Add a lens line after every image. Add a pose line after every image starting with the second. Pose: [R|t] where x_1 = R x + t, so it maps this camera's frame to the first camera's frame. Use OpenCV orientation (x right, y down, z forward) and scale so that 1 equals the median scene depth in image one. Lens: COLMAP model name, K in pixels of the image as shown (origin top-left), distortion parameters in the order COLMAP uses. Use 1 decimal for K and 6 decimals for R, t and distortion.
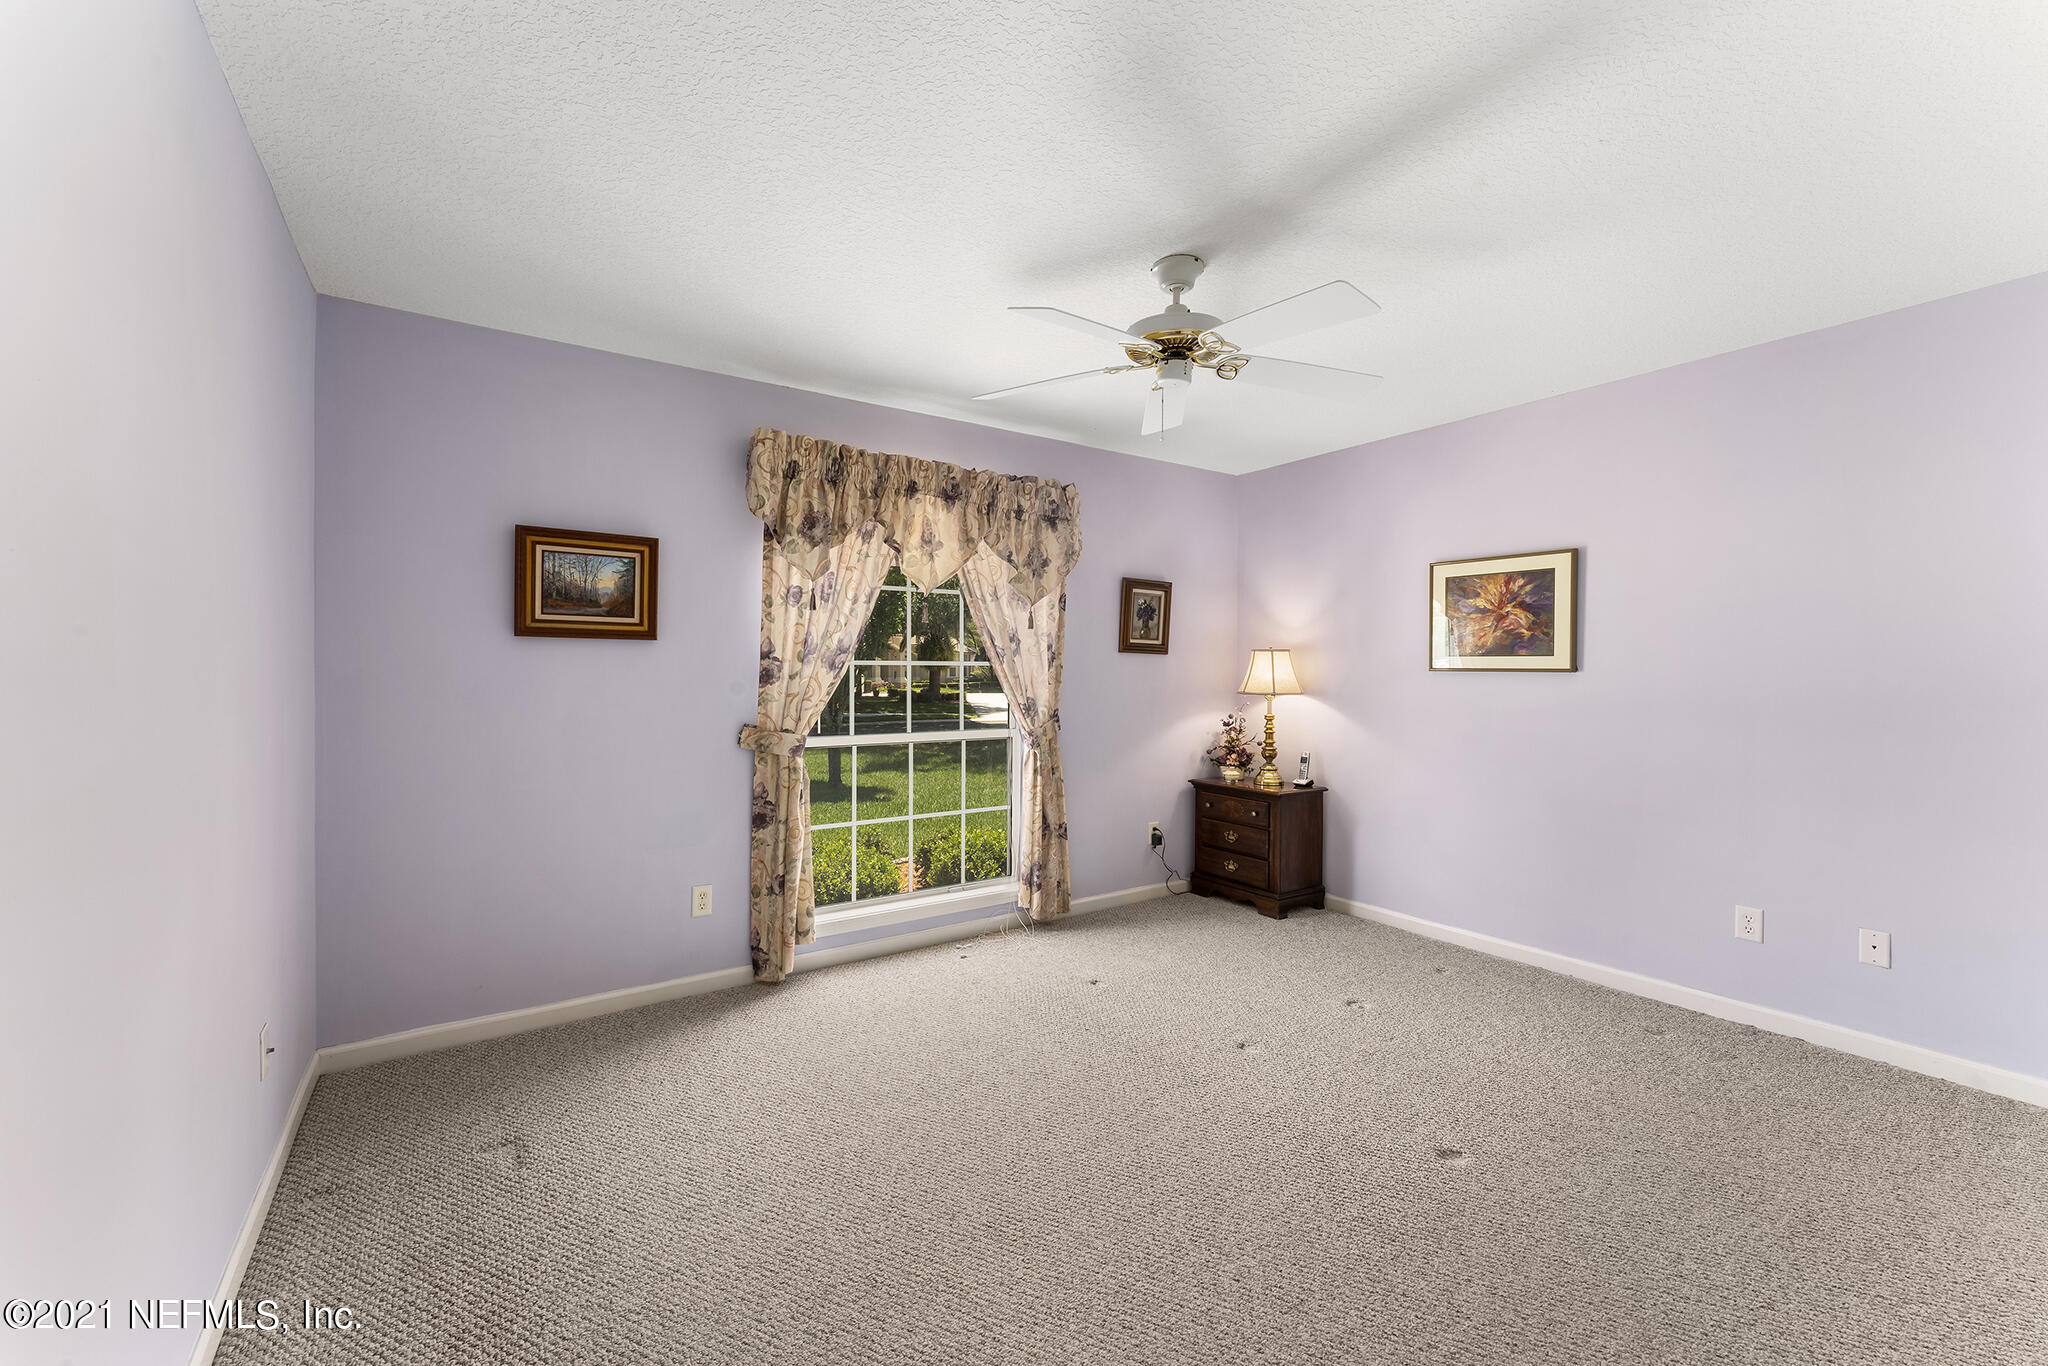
lens RADIAL K [[837.6, 0, 1020.1], [0, 837.6, 677.4], [0, 0, 1]] dist [0.003021, -0.001055]
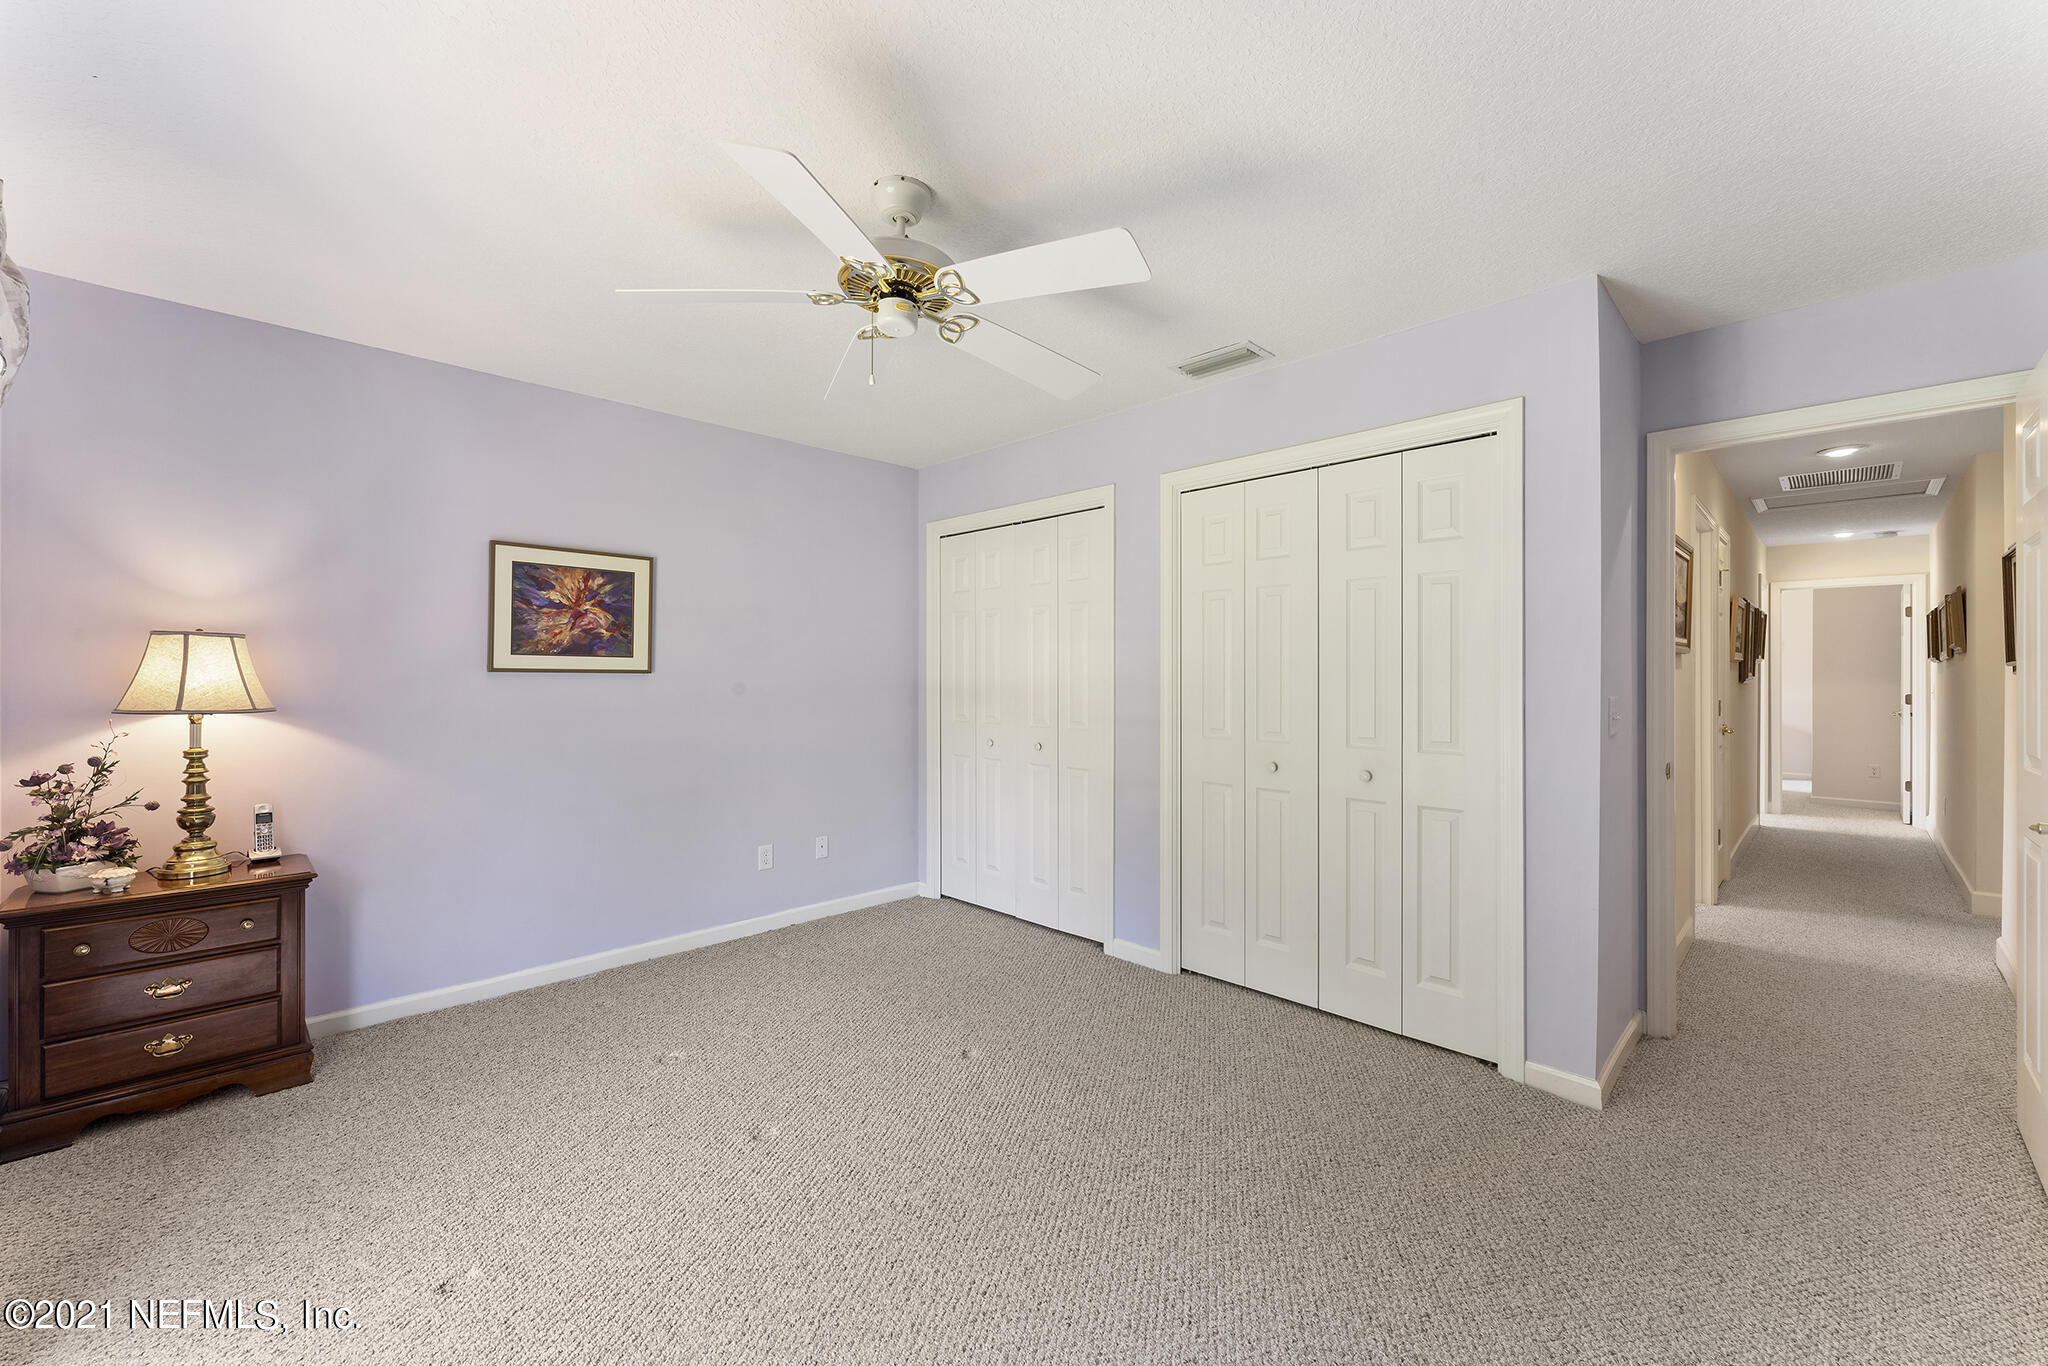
lens RADIAL K [[837.6, 0, 1018.3], [0, 837.6, 674.1], [0, 0, 1]] dist [0.003021, -0.001055]
pose [[-0.208921, -0.006034, 0.977914, -0.449770], [0.003332, 0.999971, 0.006881, -0.010277], [-0.977927, 0.004696, -0.208895, 0.719155]]
